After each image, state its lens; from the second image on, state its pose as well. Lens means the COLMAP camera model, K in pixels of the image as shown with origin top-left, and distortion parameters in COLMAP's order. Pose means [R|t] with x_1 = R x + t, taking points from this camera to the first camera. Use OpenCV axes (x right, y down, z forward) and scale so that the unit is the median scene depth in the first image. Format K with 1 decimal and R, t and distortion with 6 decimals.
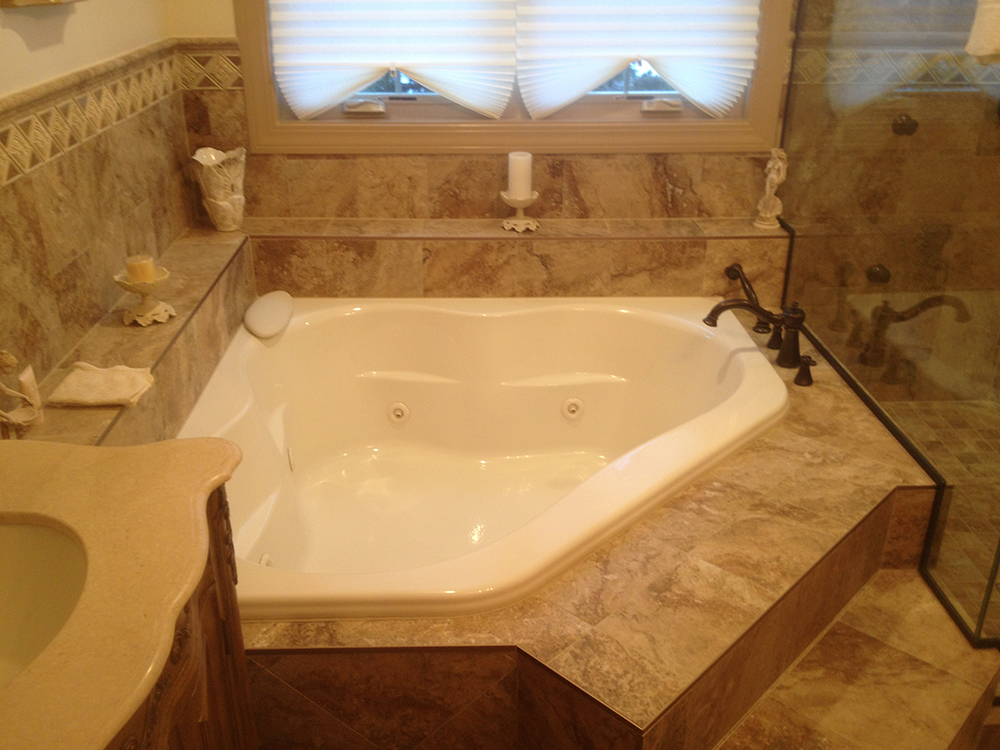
lens RADIAL K [[940.1, 0, 496.4], [0, 940.1, 376.0], [0, 0, 1]] dist [0.150518, -0.326664]
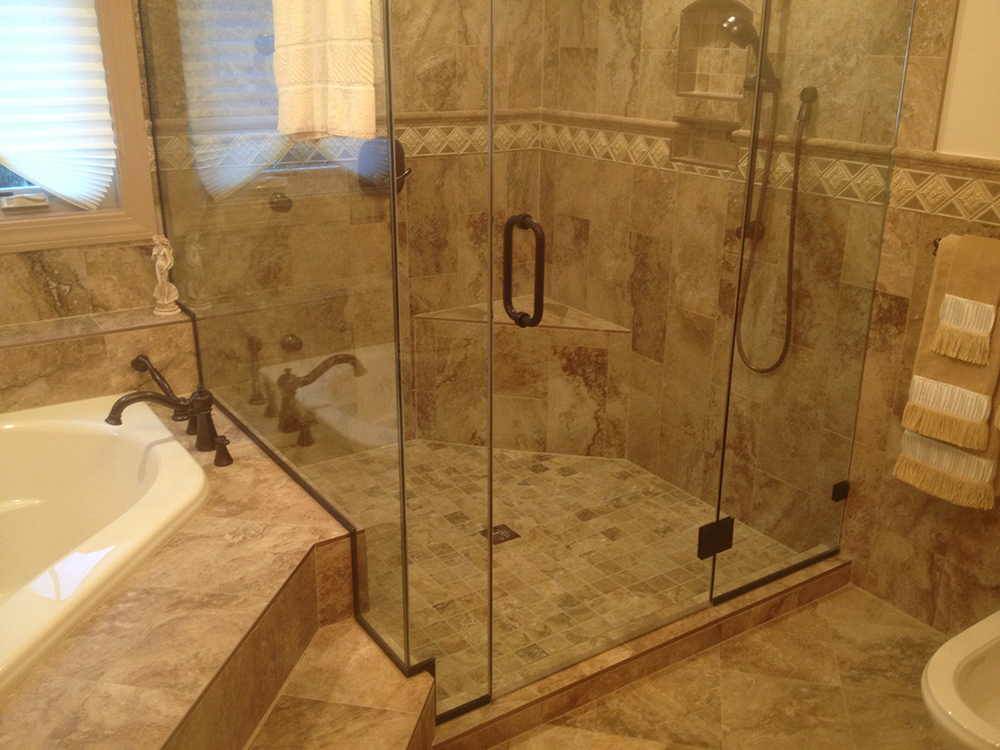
lens RADIAL K [[940.1, 0, 496.4], [0, 940.1, 376.0], [0, 0, 1]] dist [0.150518, -0.326664]
pose [[0.852037, -0.172037, 0.494404, 0.078228], [0.213831, 0.976448, -0.028734, 0.006711], [-0.477817, 0.130201, 0.868757, -0.004398]]
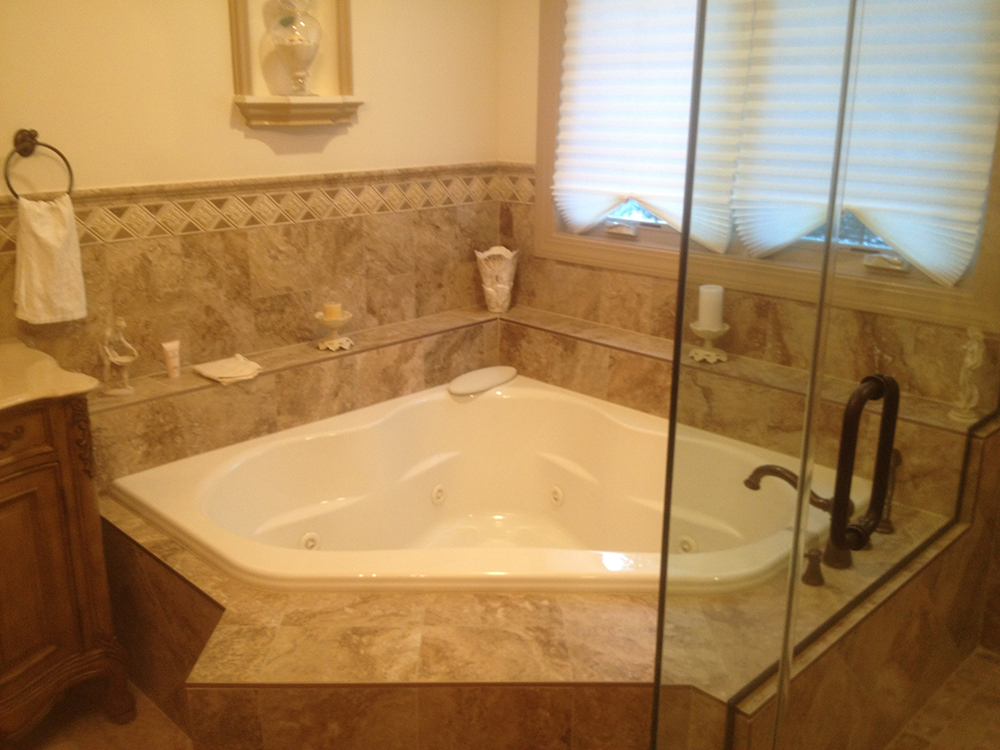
lens RADIAL K [[940.8, 0, 482.4], [0, 940.8, 374.2], [0, 0, 1]] dist [0.085651, -0.003889]
pose [[0.681788, 0.215335, -0.699140, 0.583951], [-0.309411, 0.950887, -0.008858, -0.060116], [0.662895, 0.222361, 0.714930, 0.132386]]
